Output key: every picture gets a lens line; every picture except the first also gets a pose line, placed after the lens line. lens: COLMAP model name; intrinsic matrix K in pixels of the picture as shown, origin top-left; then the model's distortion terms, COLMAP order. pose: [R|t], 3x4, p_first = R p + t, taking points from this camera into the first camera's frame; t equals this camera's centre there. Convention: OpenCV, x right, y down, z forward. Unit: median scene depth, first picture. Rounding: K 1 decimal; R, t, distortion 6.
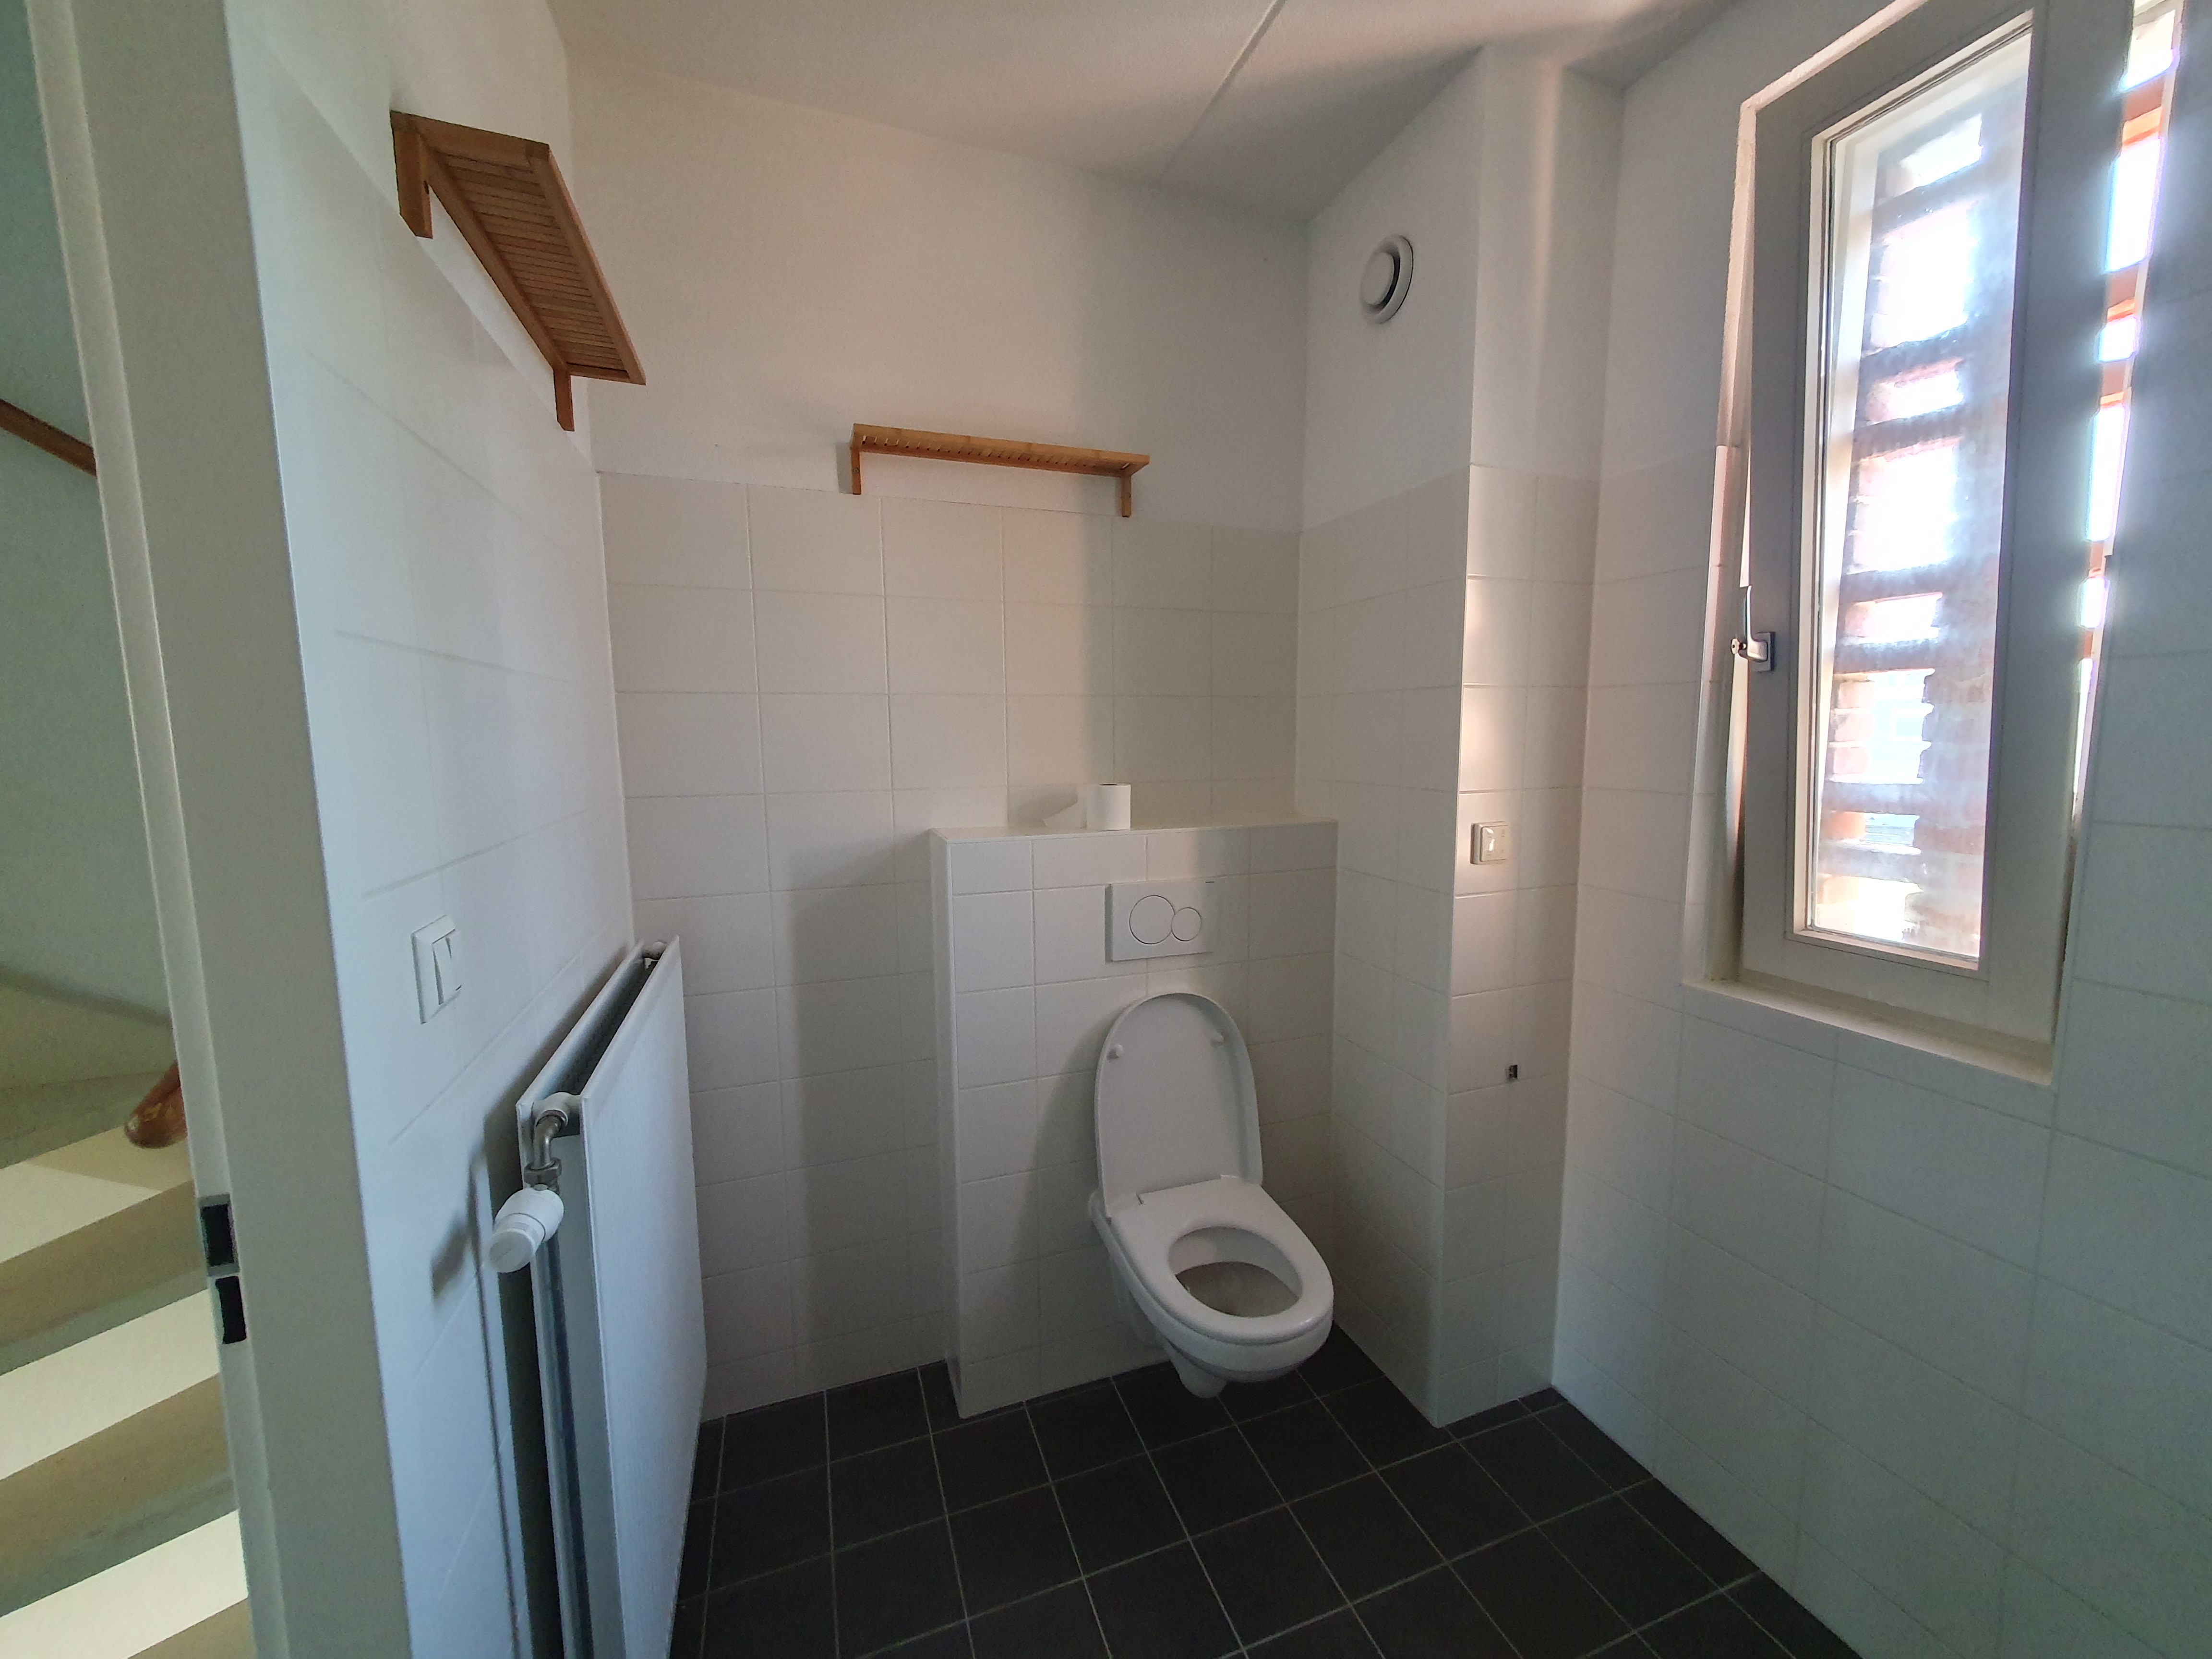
lens RADIAL K [[864.0, 0, 1114.5], [0, 864.0, 827.9], [0, 0, 1]] dist [0.003268, -0.000989]
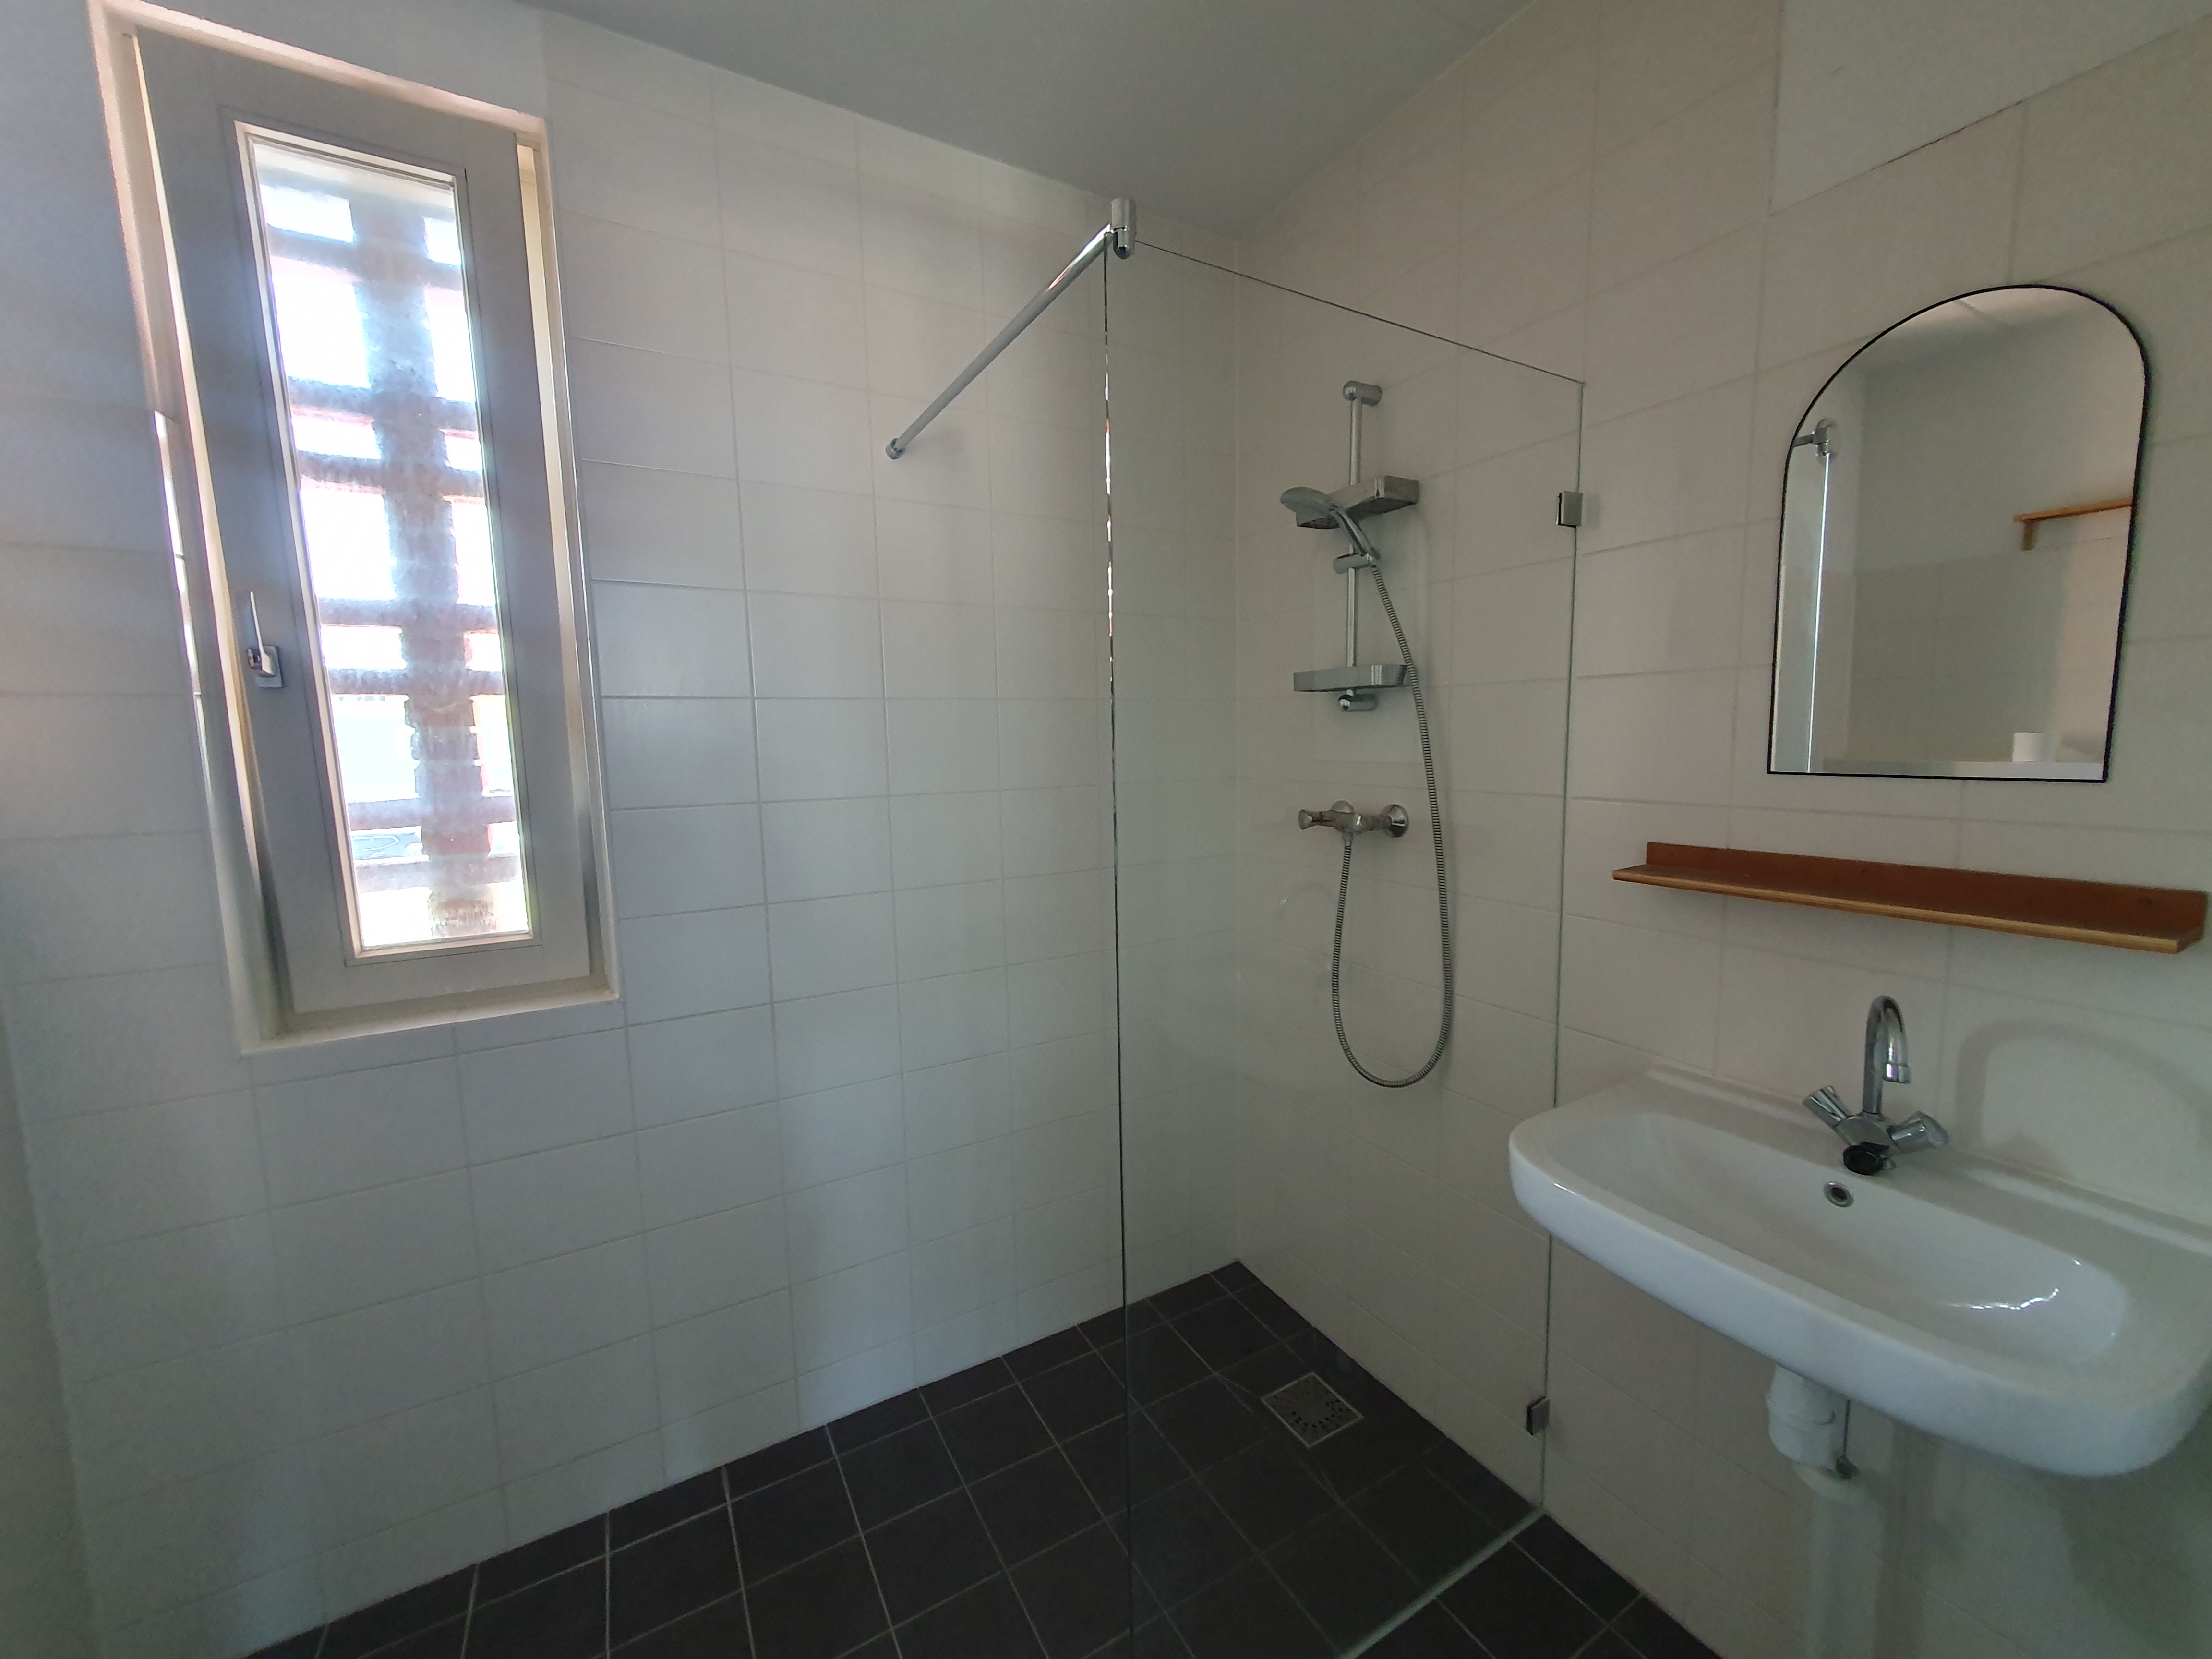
lens RADIAL K [[864.0, 0, 1113.6], [0, 864.0, 828.1], [0, 0, 1]] dist [0.003268, -0.000989]
pose [[-0.180166, -0.097197, 0.978822, -0.324296], [0.129904, 0.984039, 0.121625, -0.031642], [-0.975021, 0.149066, -0.164664, 0.312863]]
